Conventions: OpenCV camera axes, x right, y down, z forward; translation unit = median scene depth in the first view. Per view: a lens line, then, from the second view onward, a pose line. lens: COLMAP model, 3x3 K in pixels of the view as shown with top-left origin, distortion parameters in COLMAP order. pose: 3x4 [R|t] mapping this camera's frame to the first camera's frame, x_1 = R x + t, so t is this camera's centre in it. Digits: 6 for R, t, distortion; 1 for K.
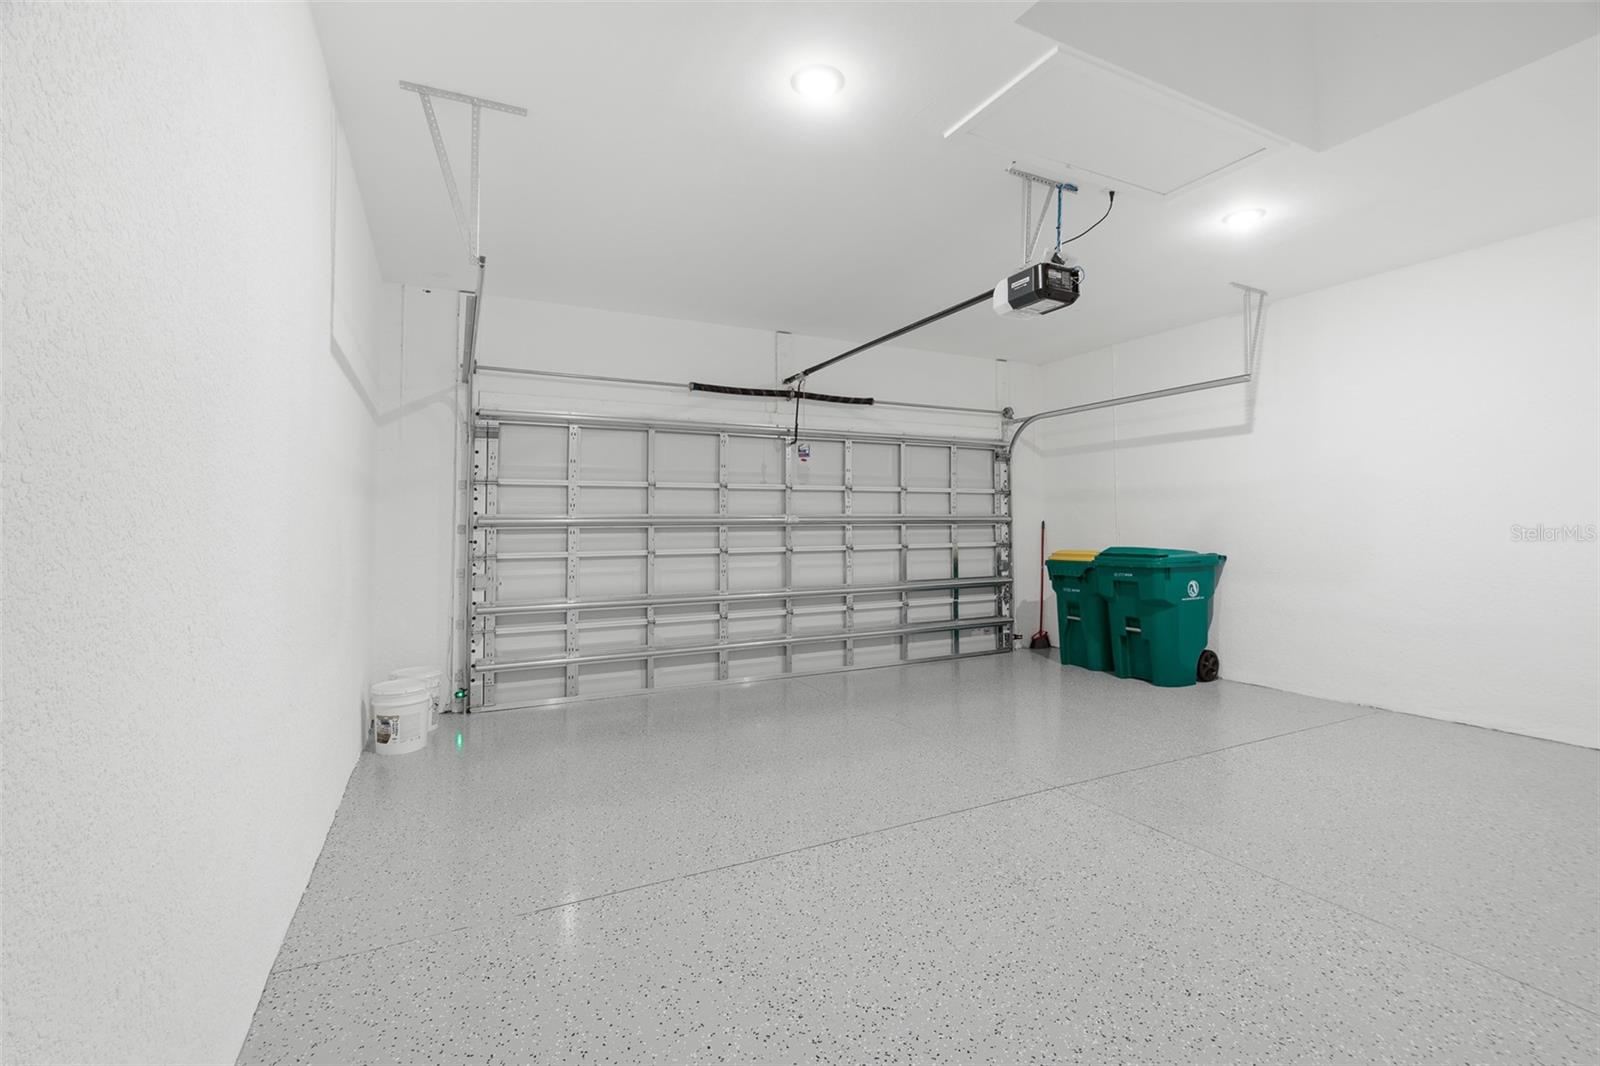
lens RADIAL K [[708.9, 0, 800.0], [0, 708.9, 533.0], [0, 0, 1]] dist [-0.001365, 0.000132]
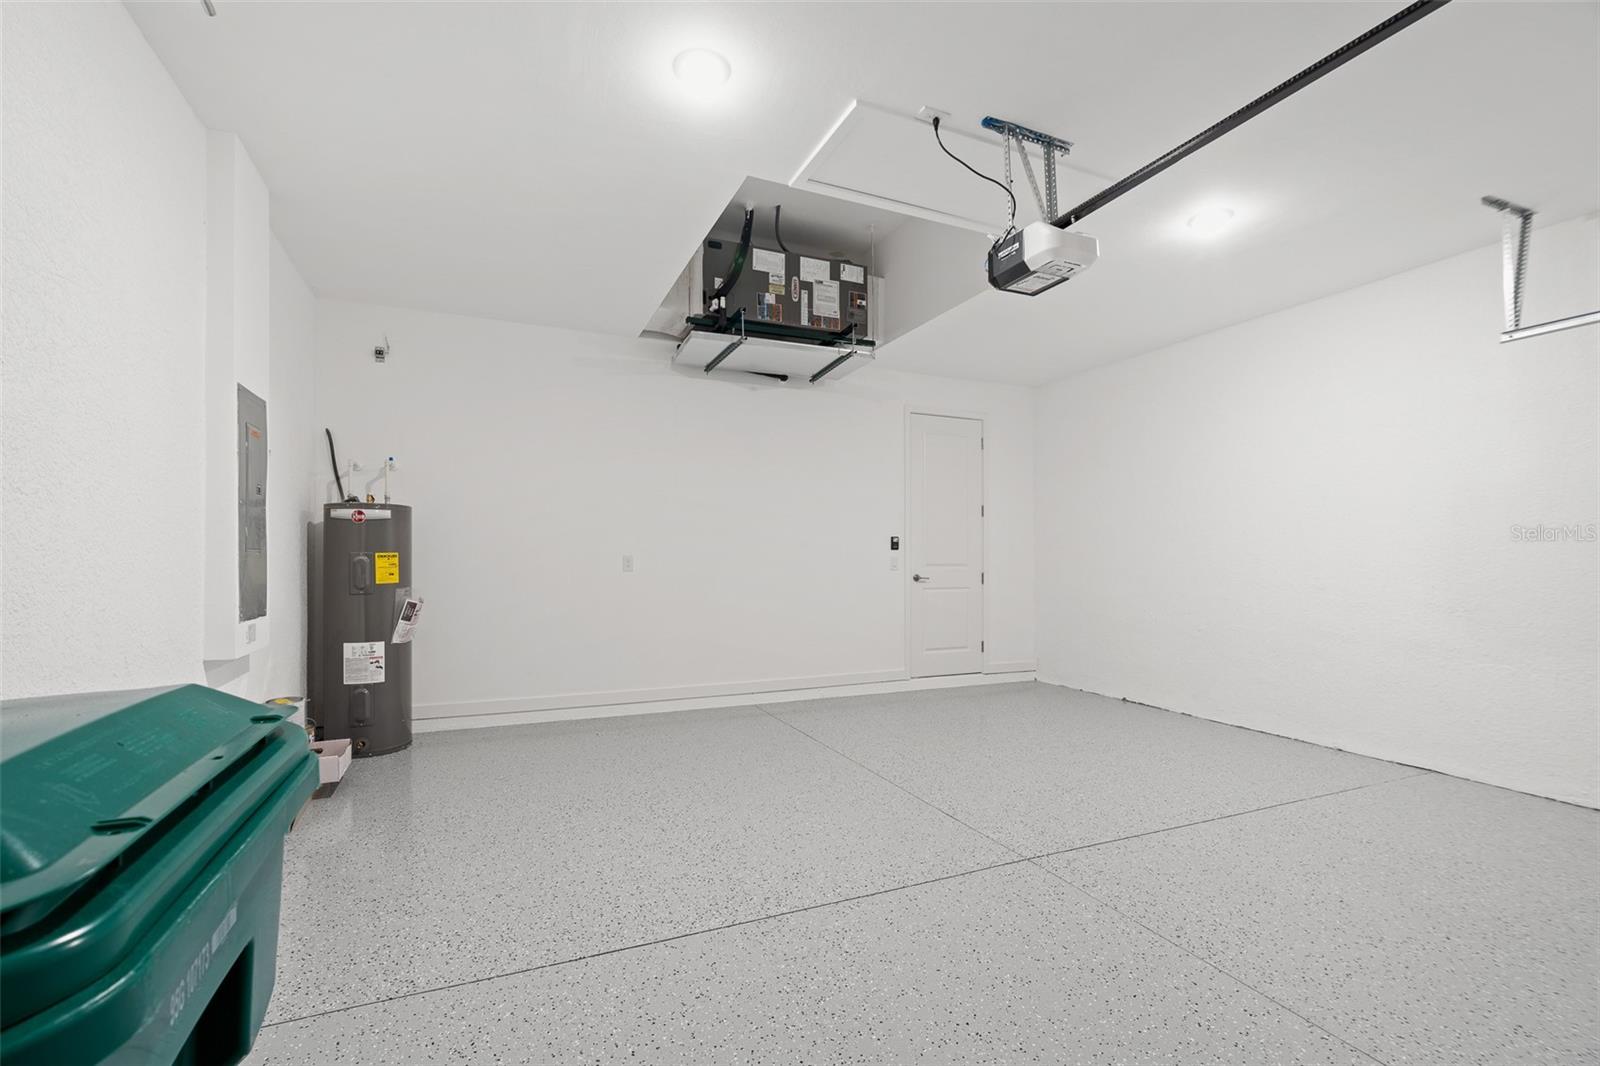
lens RADIAL K [[708.9, 0, 800.0], [0, 708.9, 533.0], [0, 0, 1]] dist [-0.001365, 0.000132]
pose [[-0.999290, 0.005504, 0.037279, 0.696815], [0.004370, 0.999527, -0.030436, -0.008502], [-0.037428, -0.030252, -0.998841, 2.169502]]
